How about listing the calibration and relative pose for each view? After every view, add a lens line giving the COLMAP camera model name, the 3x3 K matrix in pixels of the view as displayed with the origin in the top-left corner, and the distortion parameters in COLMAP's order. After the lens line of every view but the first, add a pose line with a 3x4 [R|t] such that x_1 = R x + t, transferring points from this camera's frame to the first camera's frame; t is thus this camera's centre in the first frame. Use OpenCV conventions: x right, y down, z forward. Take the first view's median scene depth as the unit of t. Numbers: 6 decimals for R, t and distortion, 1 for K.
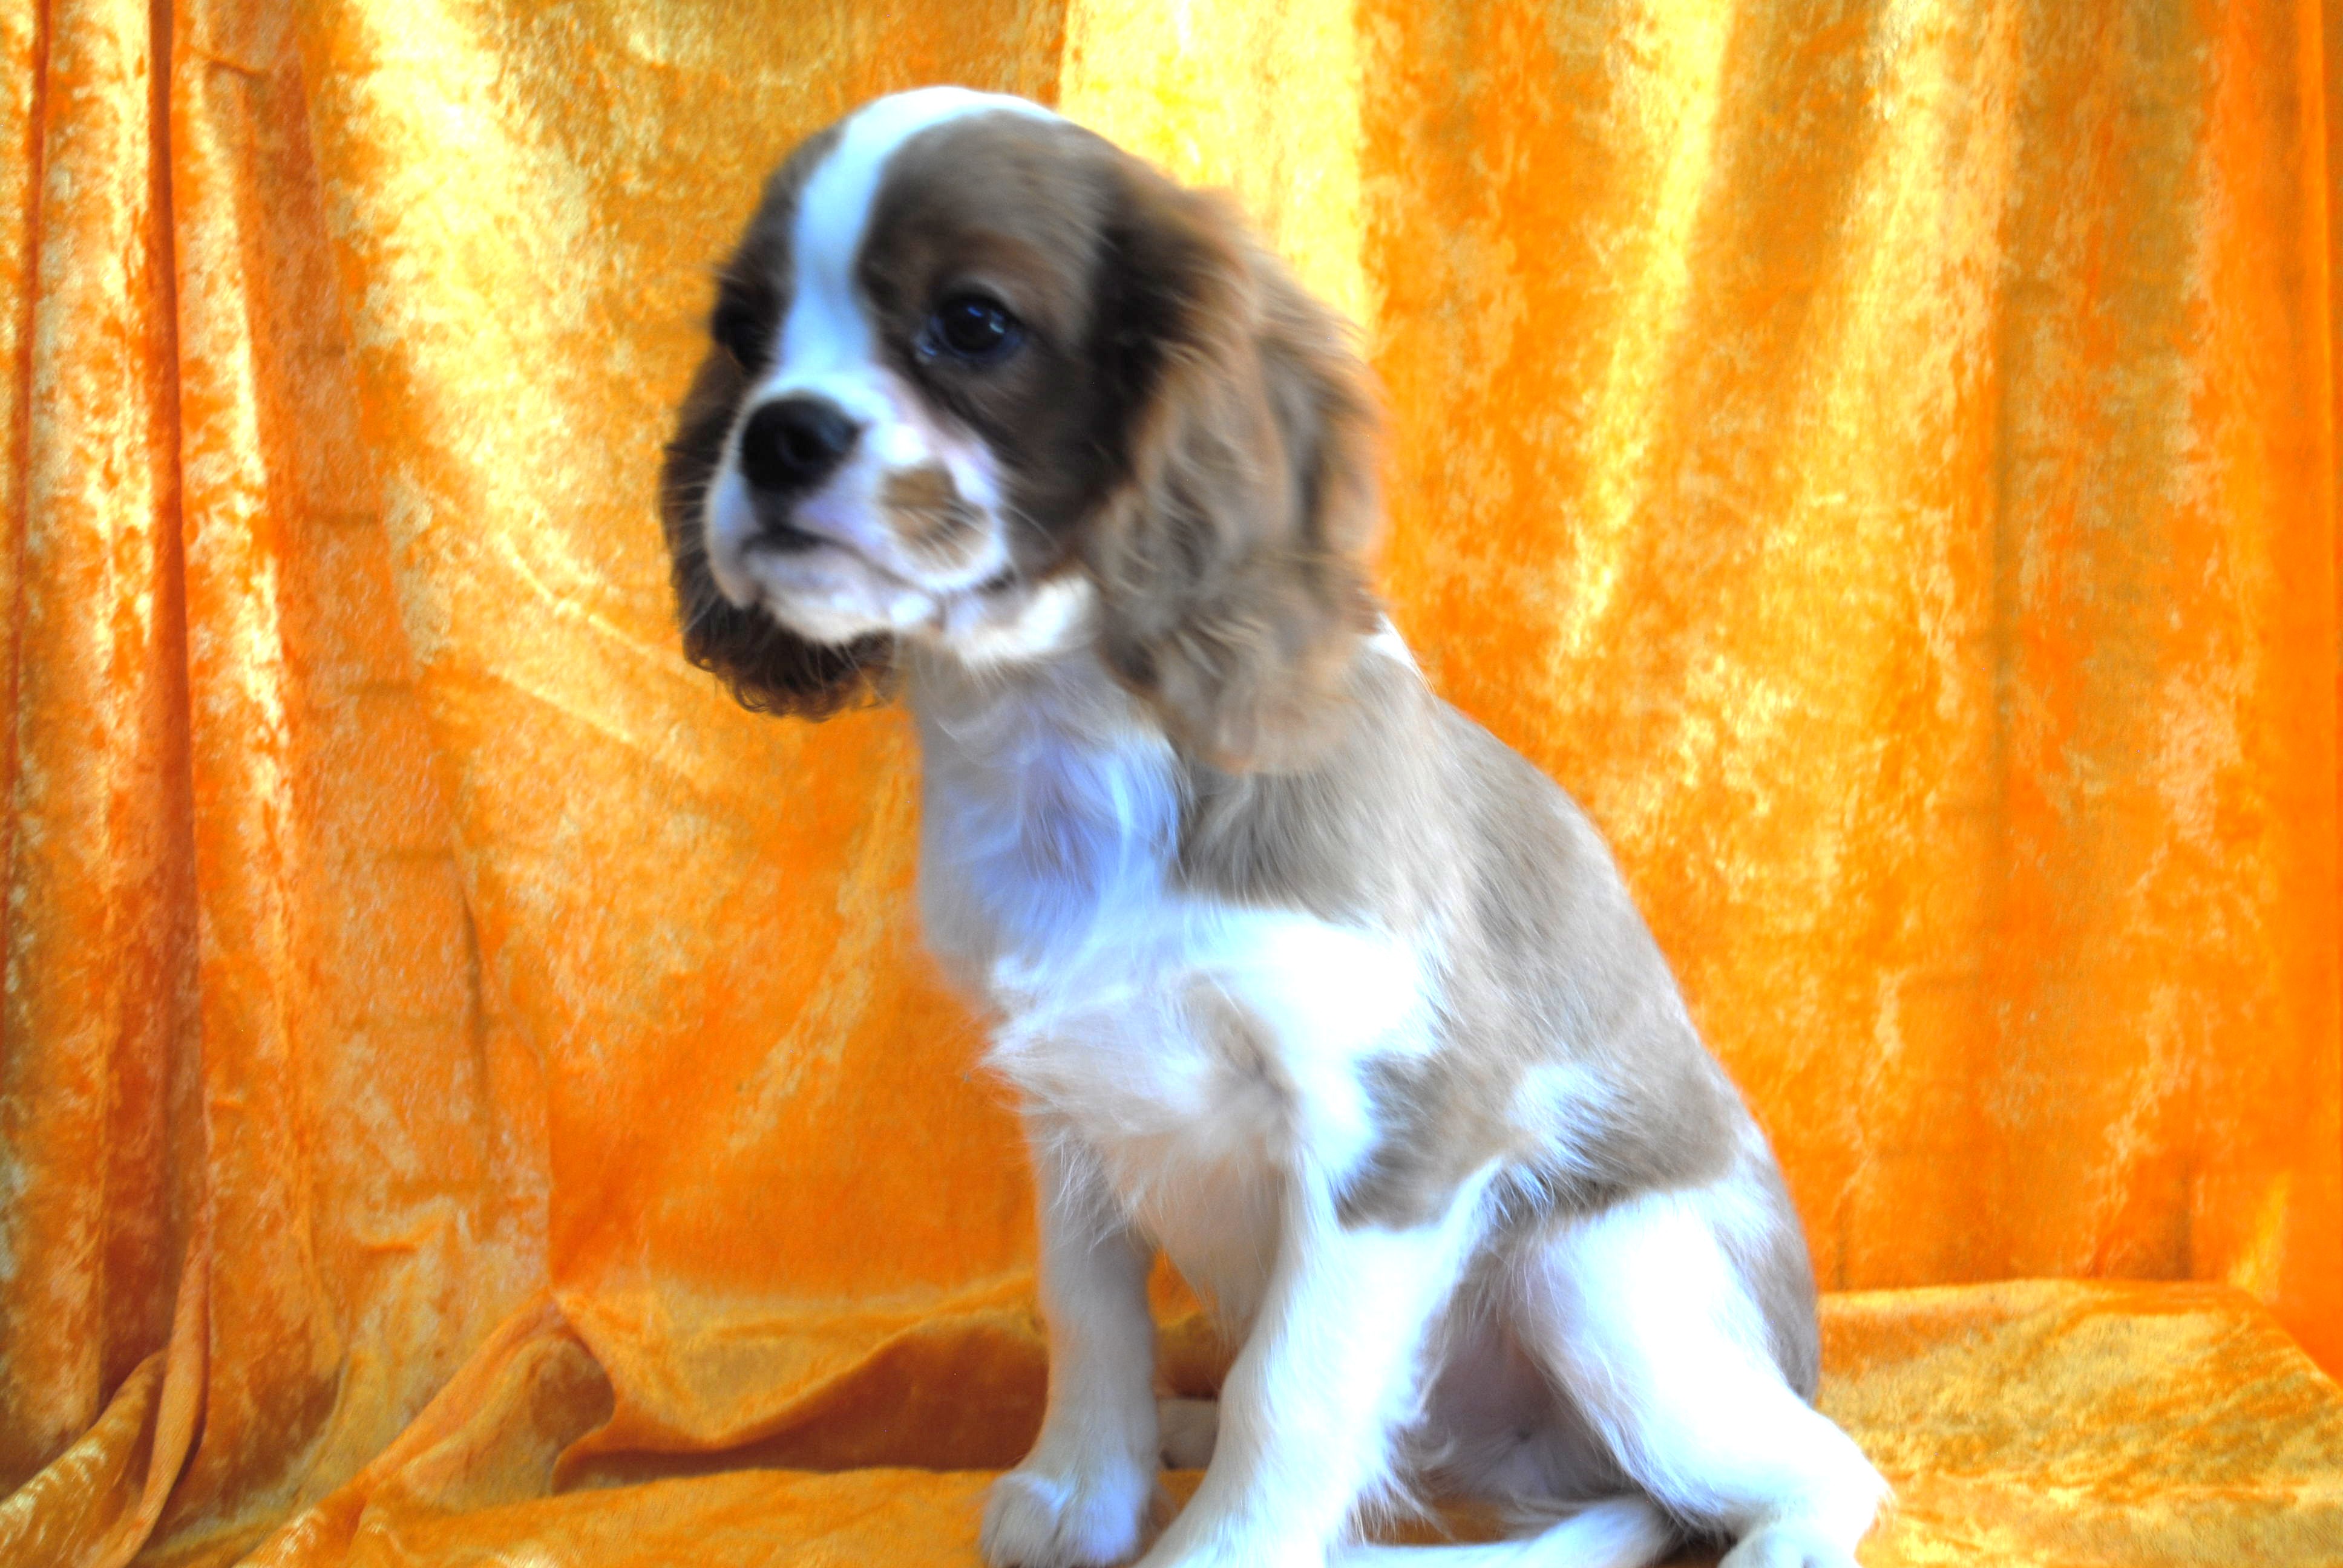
lens RADIAL K [[2902.8, 0, 1206.2], [0, 2902.8, 774.3], [0, 0, 1]] dist [-0.029844, 0.000000]
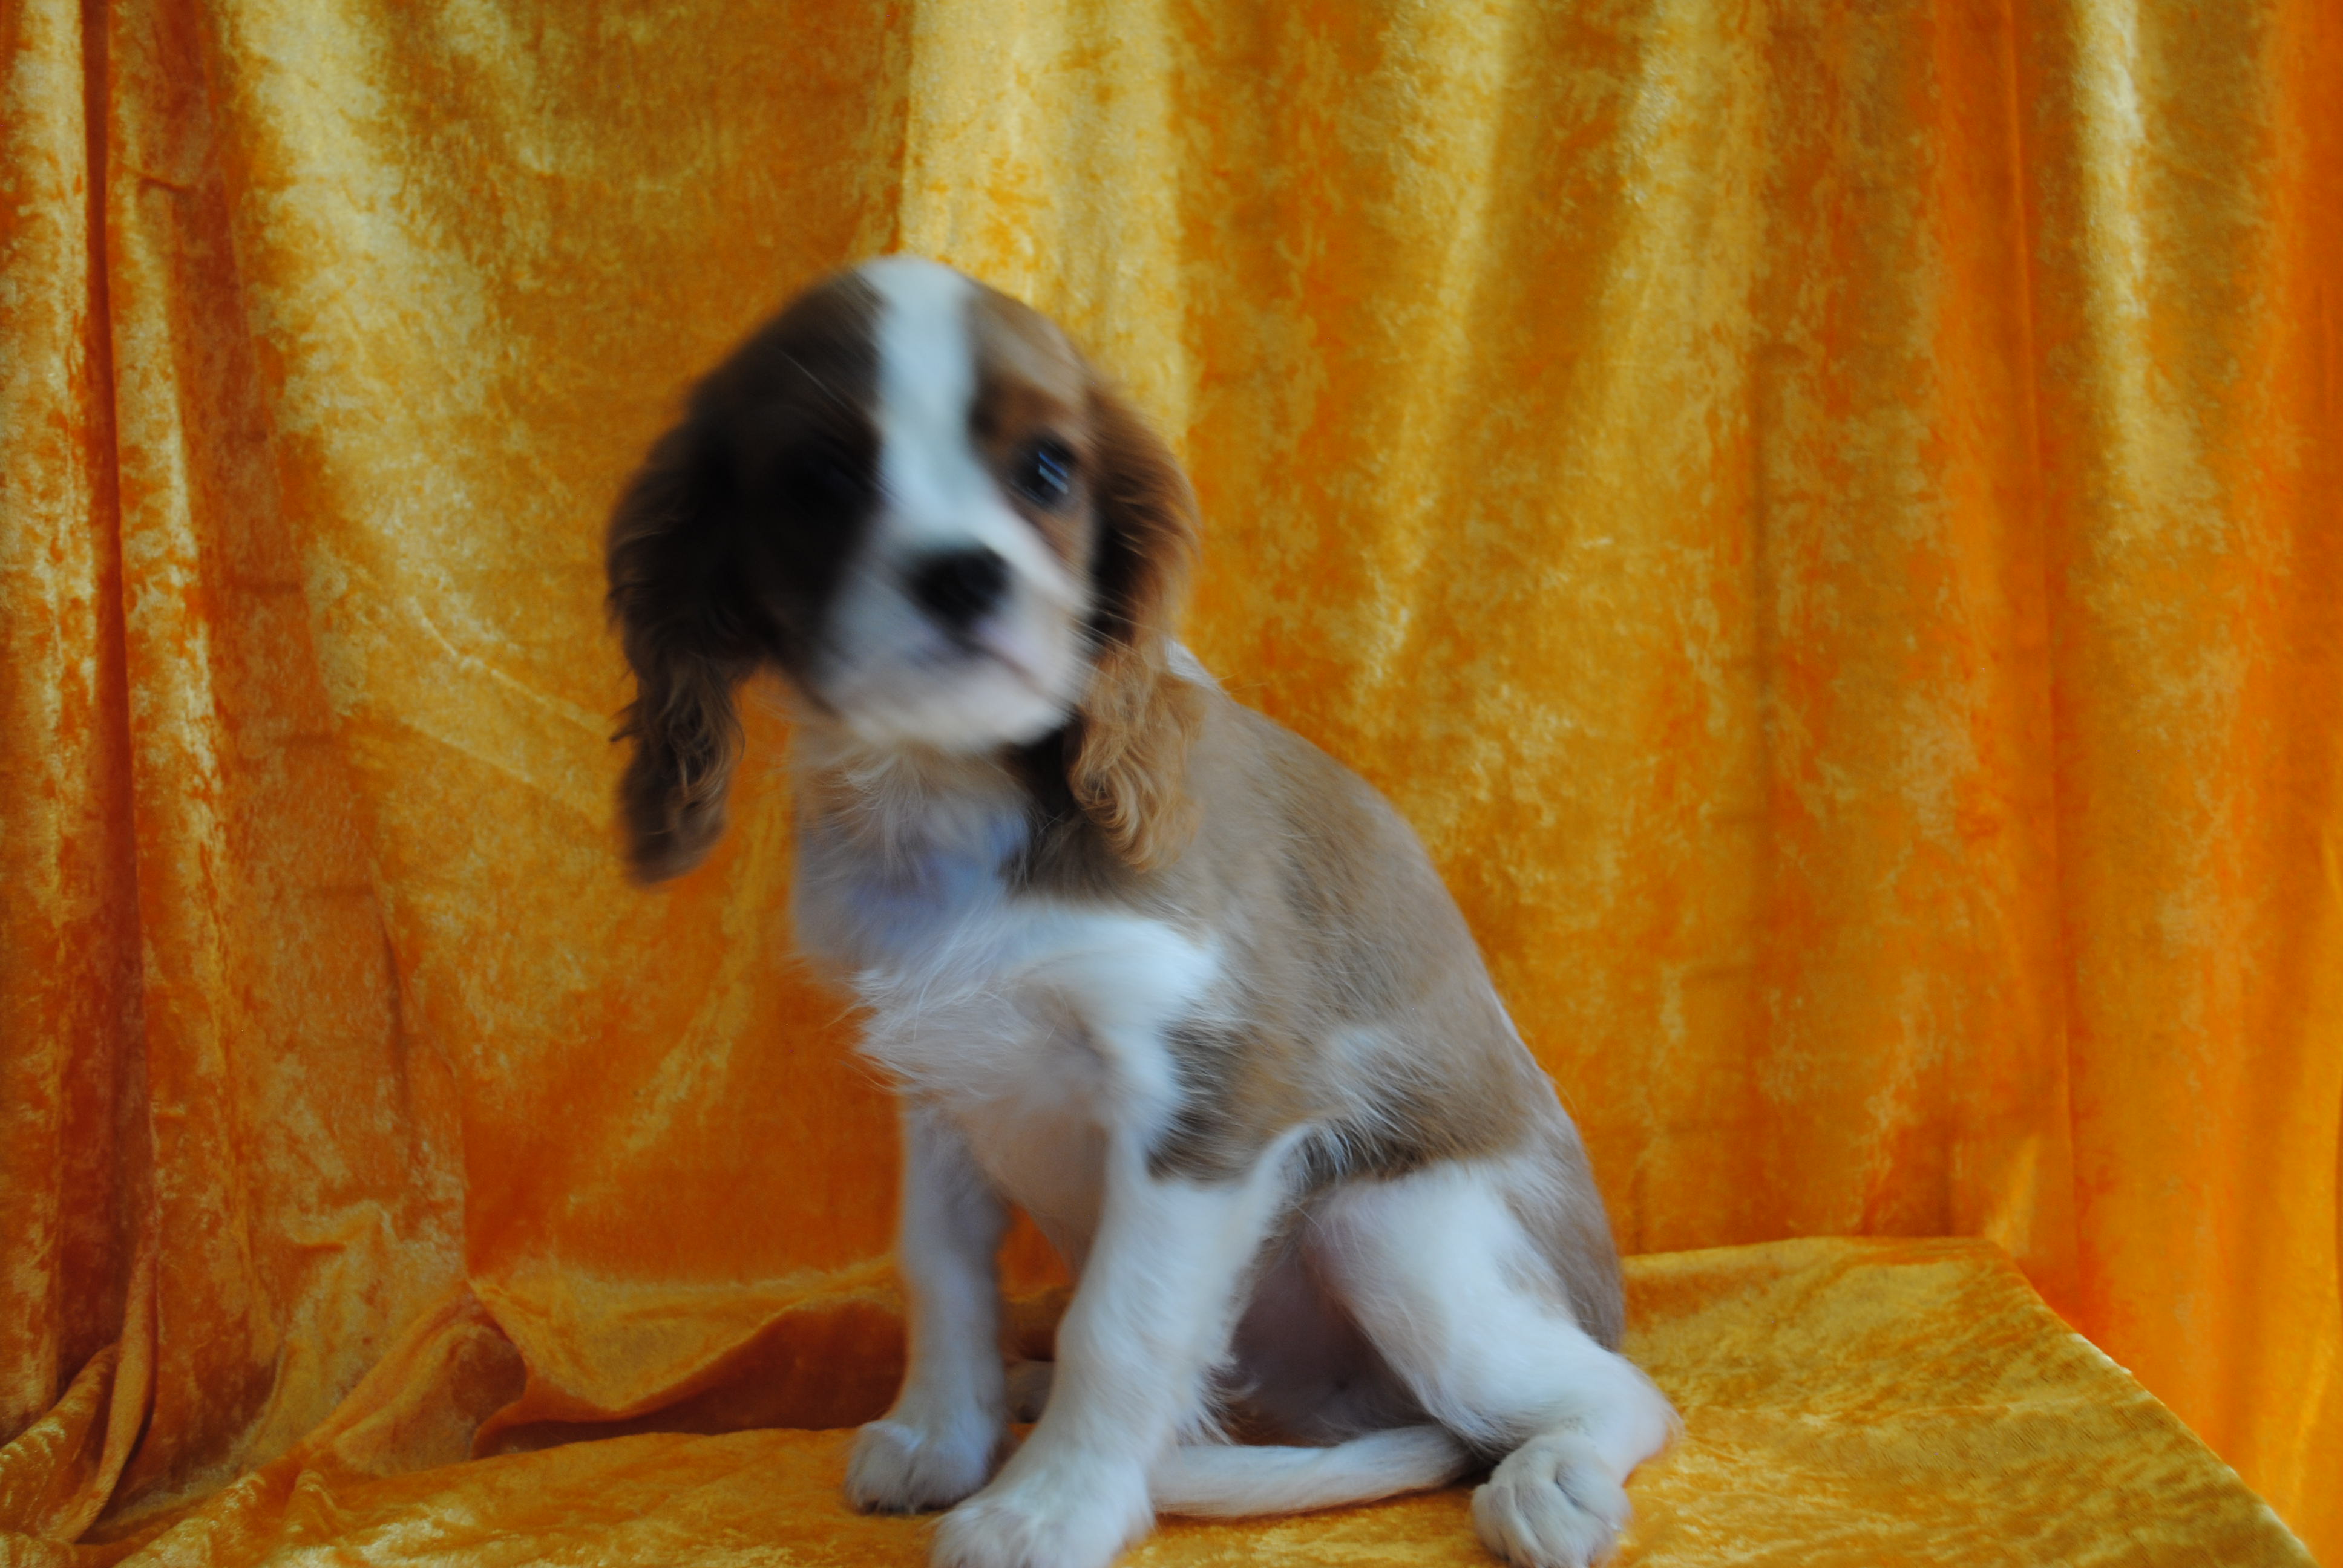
lens RADIAL K [[2902.8, 0, 1207.2], [0, 2902.8, 771.3], [0, 0, 1]] dist [-0.029844, 0.000000]
pose [[0.999581, -0.021887, 0.018937, 0.039749], [0.022308, 0.999503, -0.022294, 0.015195], [-0.018440, 0.022708, 0.999572, -0.115183]]
